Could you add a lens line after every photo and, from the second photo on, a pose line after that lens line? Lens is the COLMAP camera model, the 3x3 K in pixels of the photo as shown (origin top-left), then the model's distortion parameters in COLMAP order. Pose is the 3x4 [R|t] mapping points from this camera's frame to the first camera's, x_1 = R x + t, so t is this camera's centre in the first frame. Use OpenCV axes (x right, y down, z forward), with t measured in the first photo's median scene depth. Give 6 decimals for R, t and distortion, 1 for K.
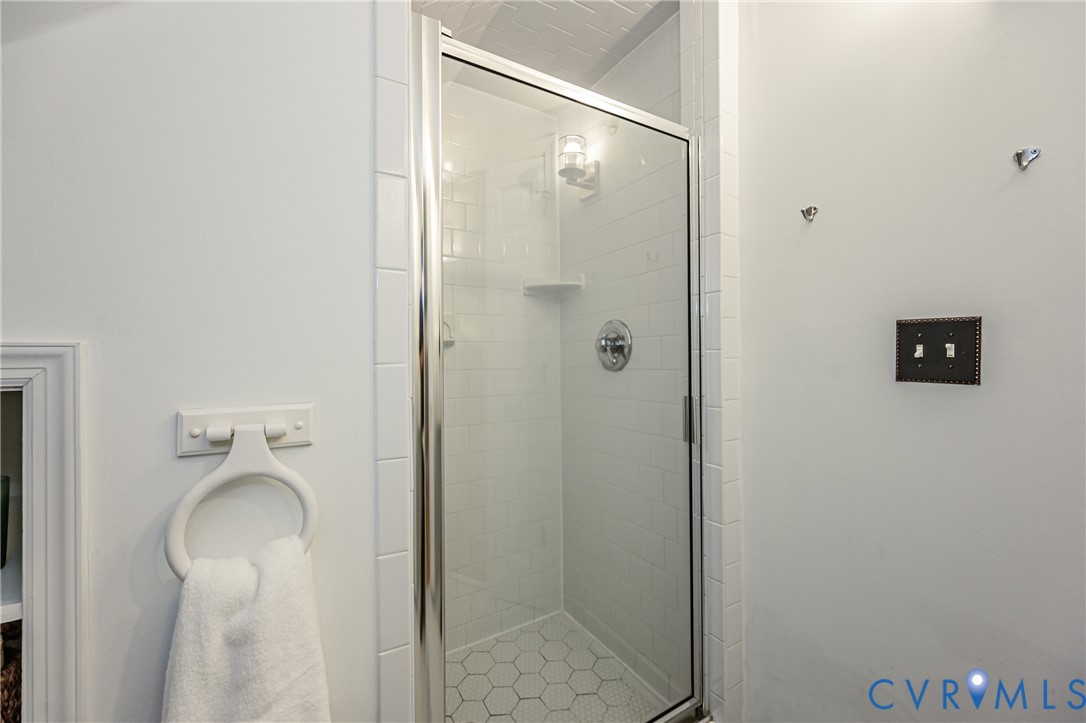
lens RADIAL K [[433.7, 0, 543.3], [0, 433.7, 357.6], [0, 0, 1]] dist [0.000217, 0.000039]
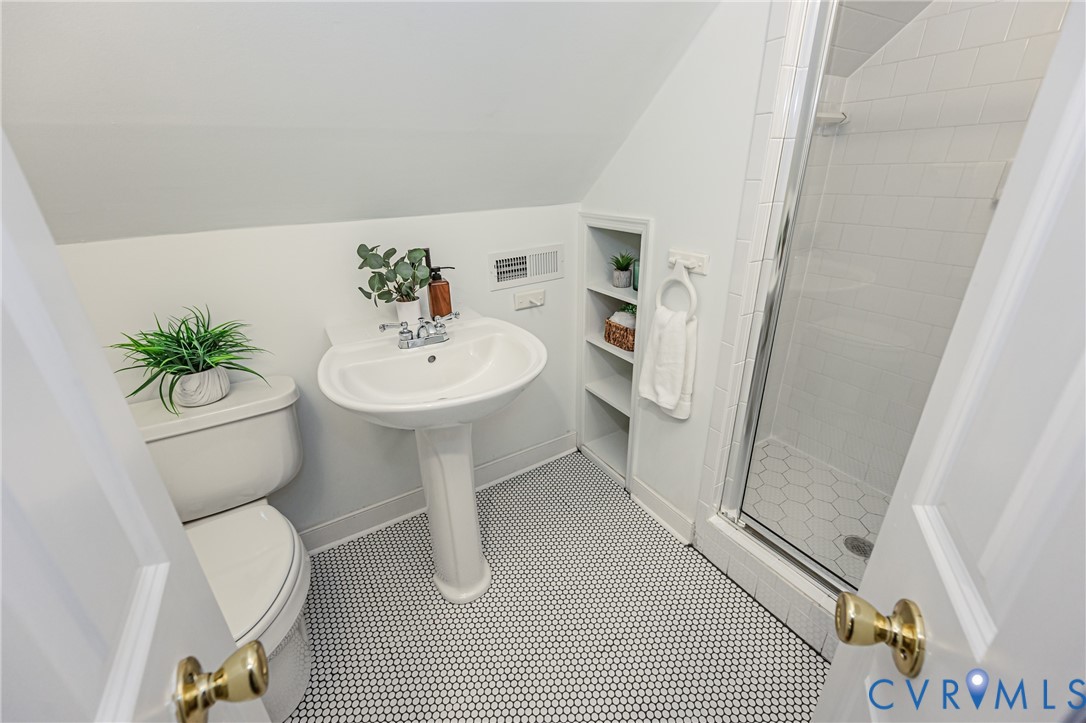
lens RADIAL K [[433.7, 0, 543.3], [0, 433.7, 357.6], [0, 0, 1]] dist [0.000217, 0.000039]
pose [[-0.001883, 0.396053, -0.918226, 1.751815], [0.021594, 0.918029, 0.395924, -0.314717], [0.999765, -0.019083, -0.010282, 0.276402]]
